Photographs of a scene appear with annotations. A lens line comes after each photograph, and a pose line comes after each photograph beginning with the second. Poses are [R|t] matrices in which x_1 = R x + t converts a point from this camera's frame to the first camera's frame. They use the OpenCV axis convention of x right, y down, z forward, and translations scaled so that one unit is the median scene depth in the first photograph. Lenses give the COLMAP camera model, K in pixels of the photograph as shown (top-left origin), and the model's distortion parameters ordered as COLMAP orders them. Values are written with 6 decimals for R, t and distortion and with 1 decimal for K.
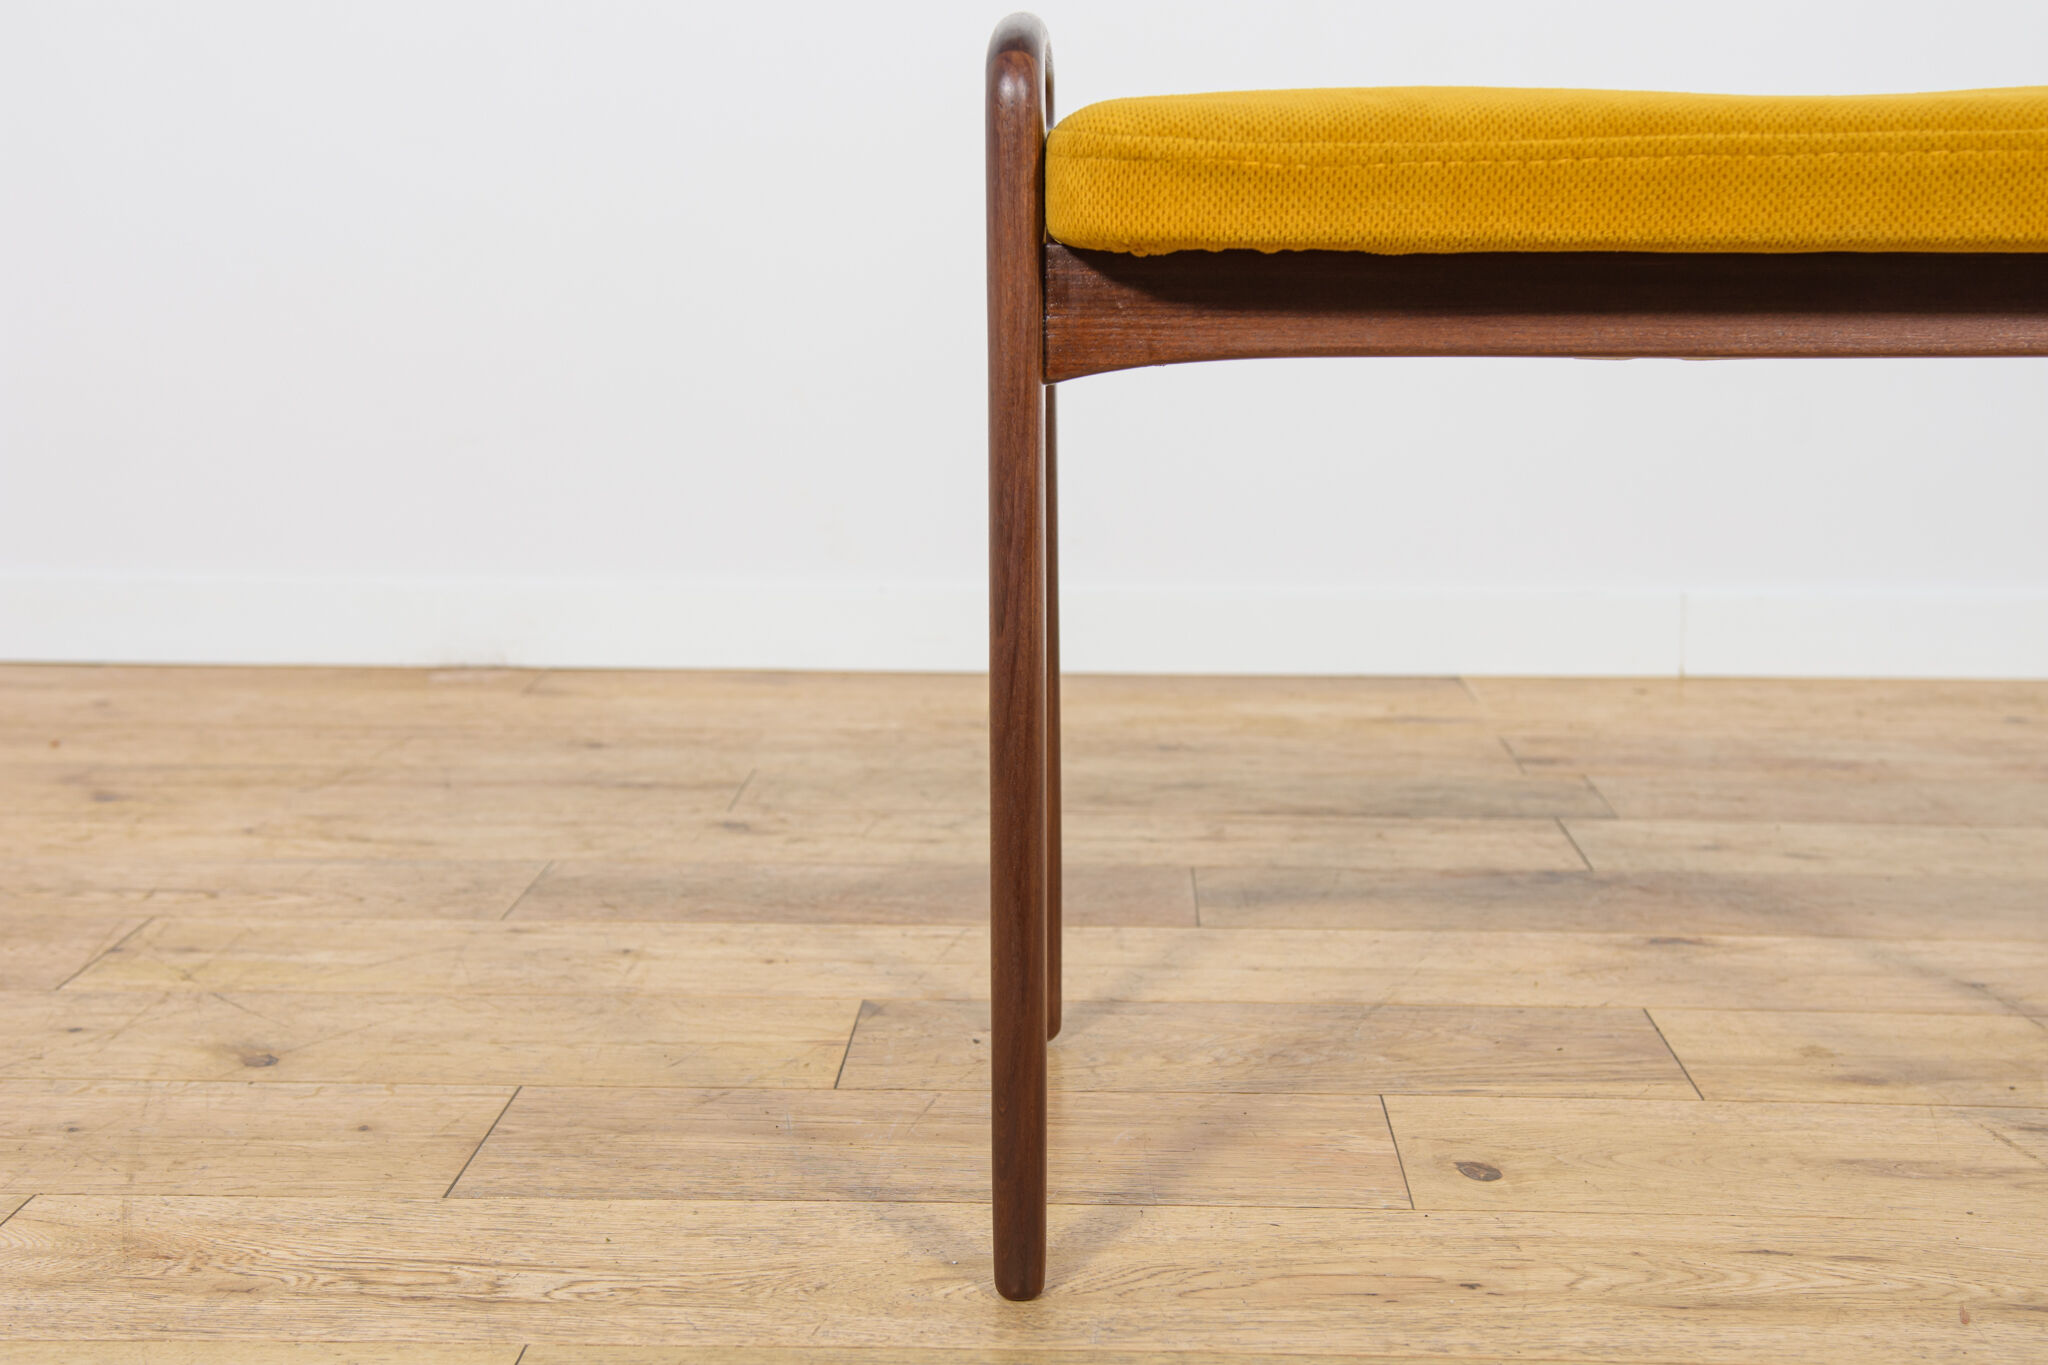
lens RADIAL K [[2462.4, 0, 1024.0], [0, 2462.4, 682.5], [0, 0, 1]] dist [0.022135, 0.157253]
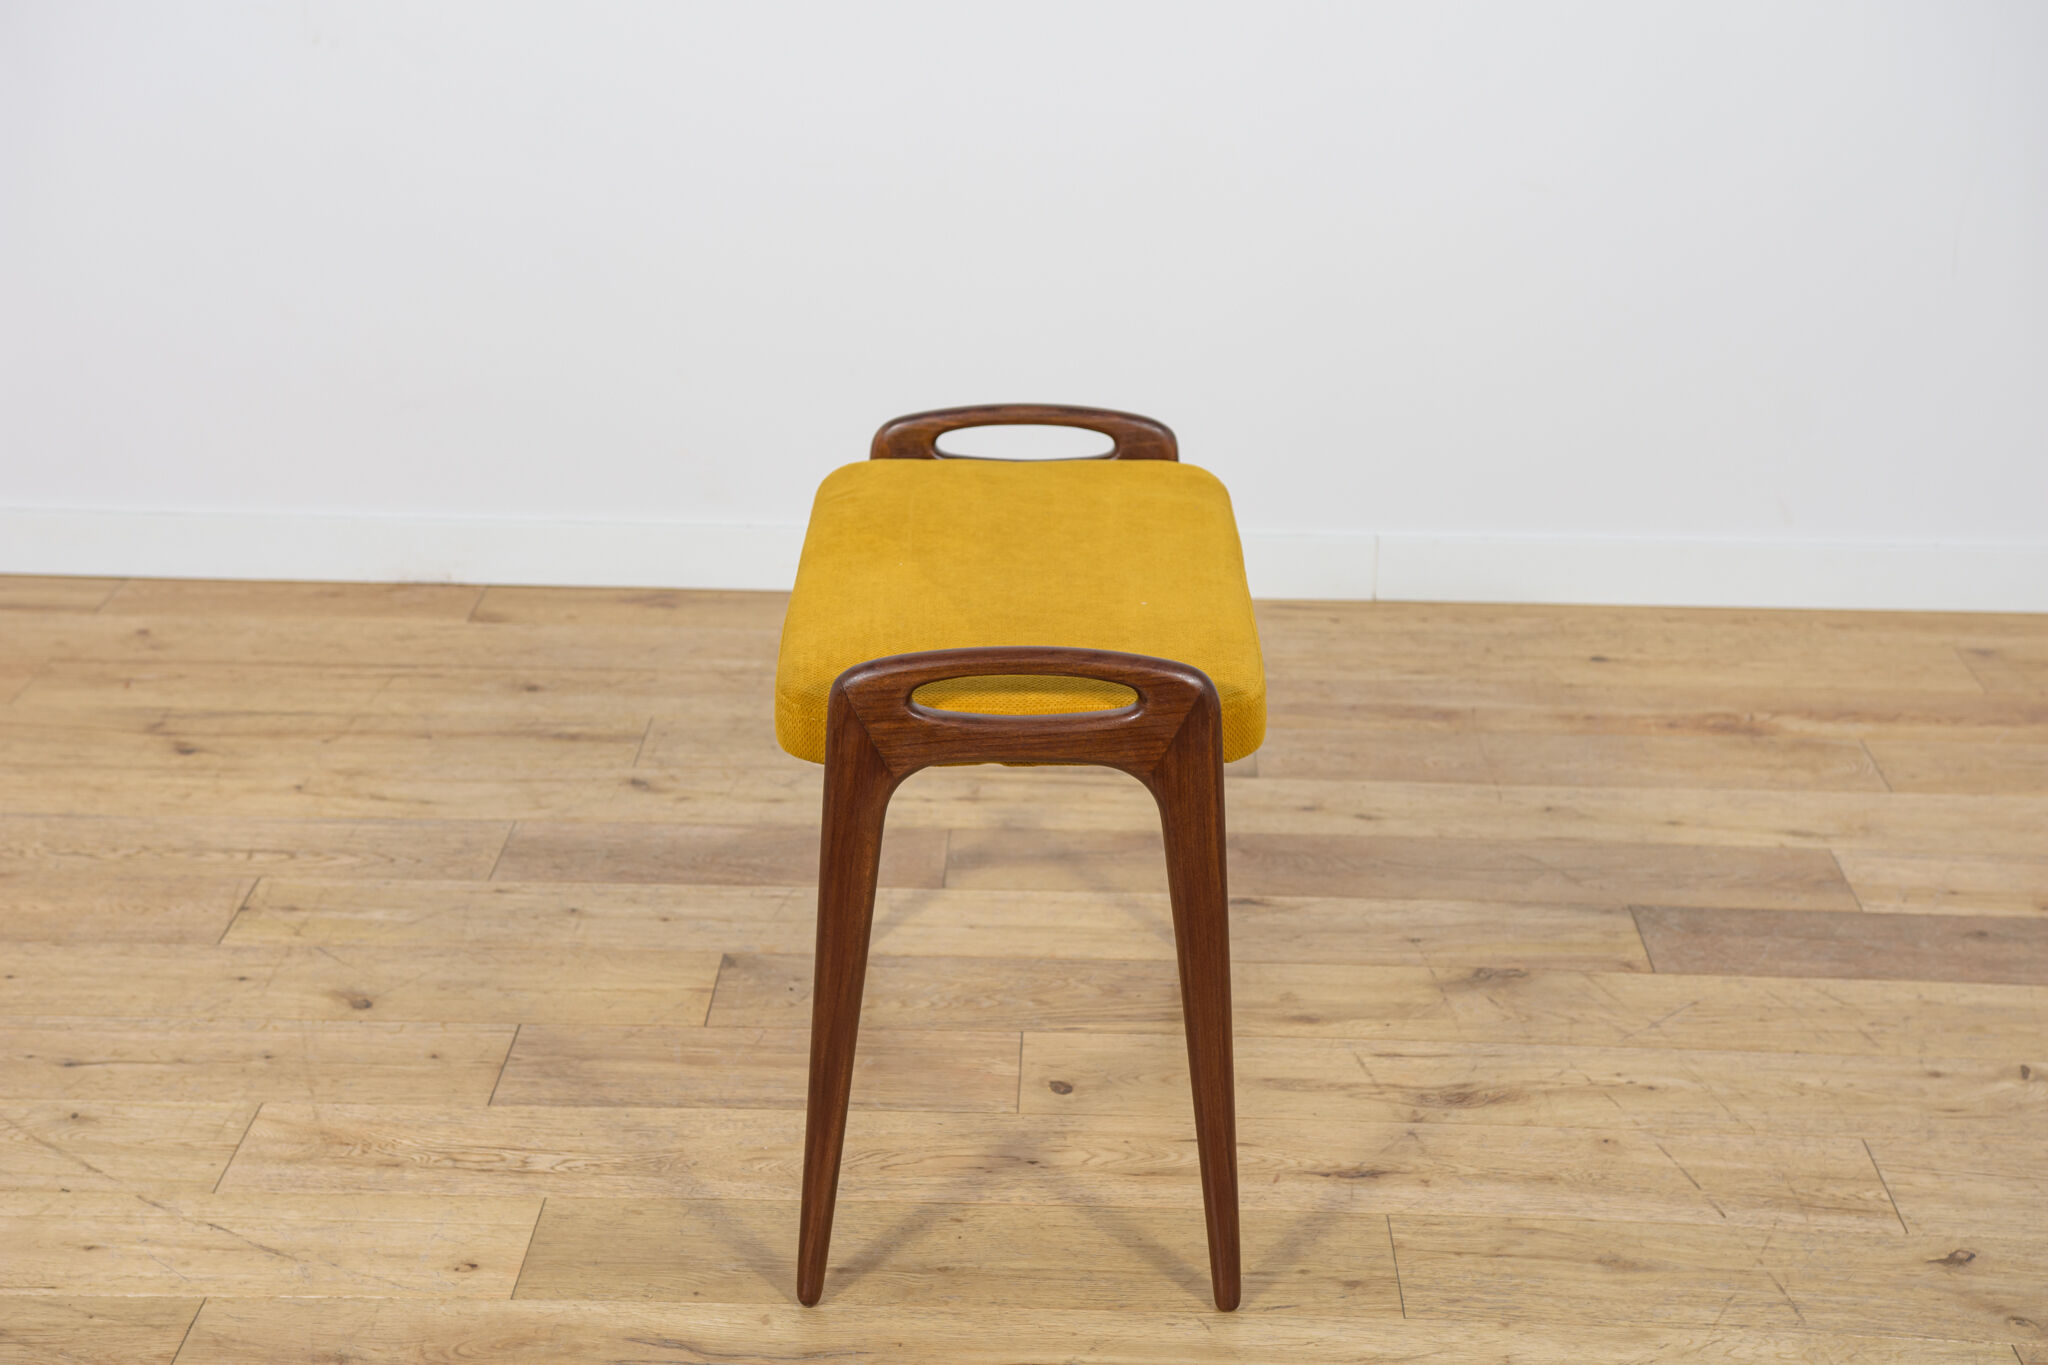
lens RADIAL K [[3015.4, 0, 1024.0], [0, 3015.4, 682.5], [0, 0, 1]] dist [0.086223, 0.221778]
pose [[0.999833, 0.003560, 0.017917, 0.101738], [-0.006659, 0.984369, 0.175991, -0.422198], [-0.017010, -0.176081, 0.984229, -0.982831]]
